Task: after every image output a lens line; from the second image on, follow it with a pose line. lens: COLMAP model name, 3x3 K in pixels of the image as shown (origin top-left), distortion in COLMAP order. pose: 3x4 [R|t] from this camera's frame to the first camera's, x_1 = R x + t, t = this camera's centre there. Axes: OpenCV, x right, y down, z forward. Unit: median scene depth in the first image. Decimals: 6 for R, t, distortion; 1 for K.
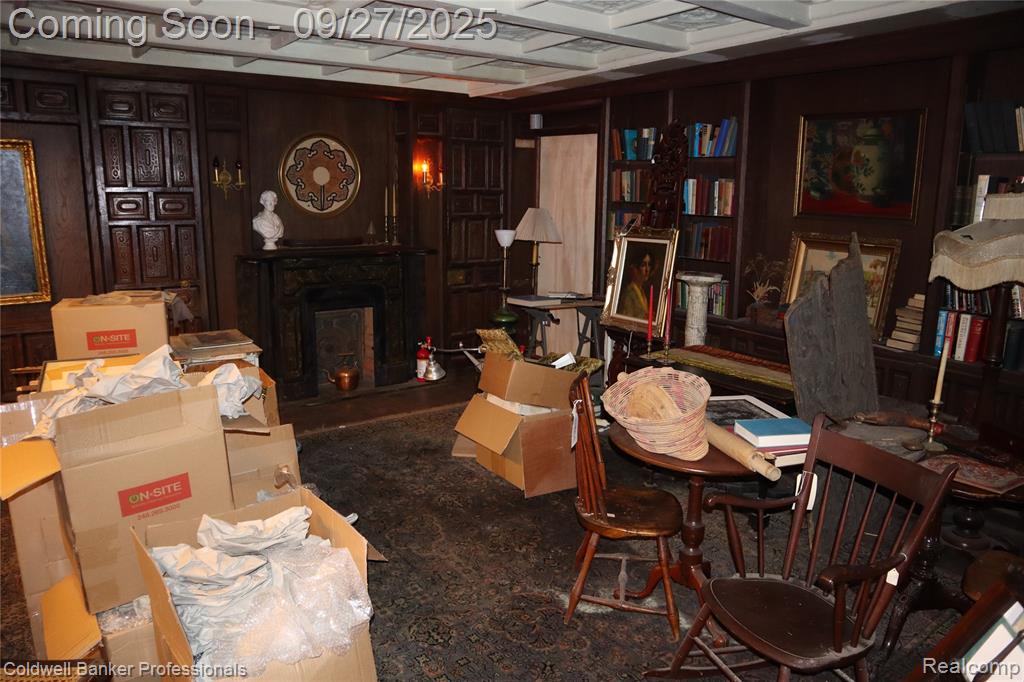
lens RADIAL K [[709.3, 0, 504.0], [0, 709.3, 345.5], [0, 0, 1]] dist [-0.113804, 0.067191]
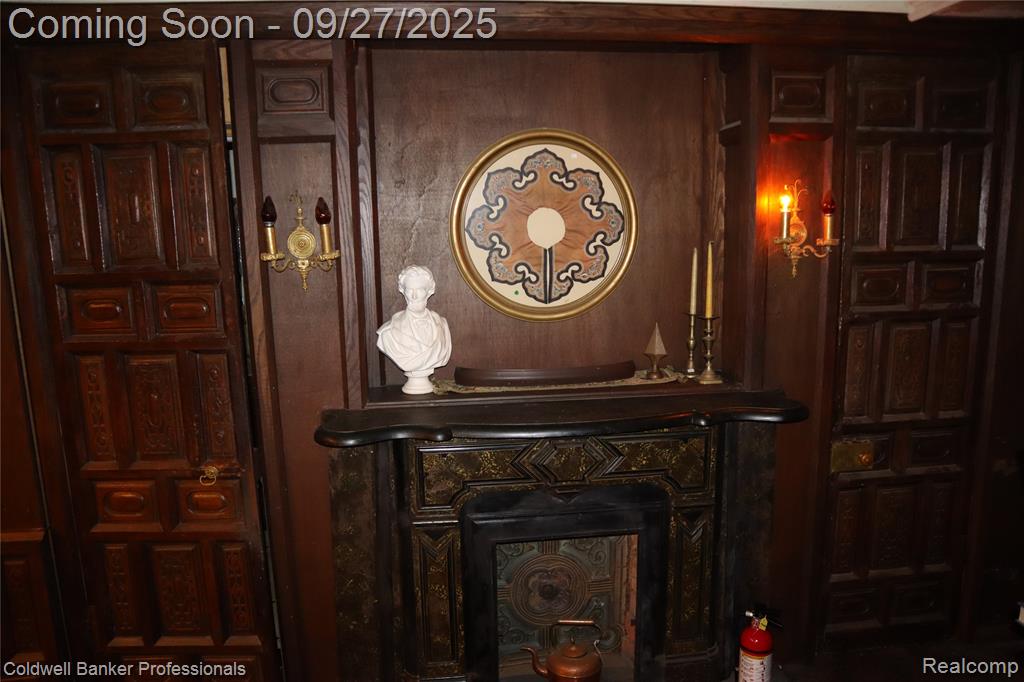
lens RADIAL K [[725.5, 0, 512.0], [0, 725.5, 341.0], [0, 0, 1]] dist [-0.093017, 0.002780]
pose [[0.873280, 0.049617, -0.484687, -0.046146], [-0.072275, 0.996987, -0.028160, -0.147613], [0.481829, 0.059622, 0.874234, 0.557937]]
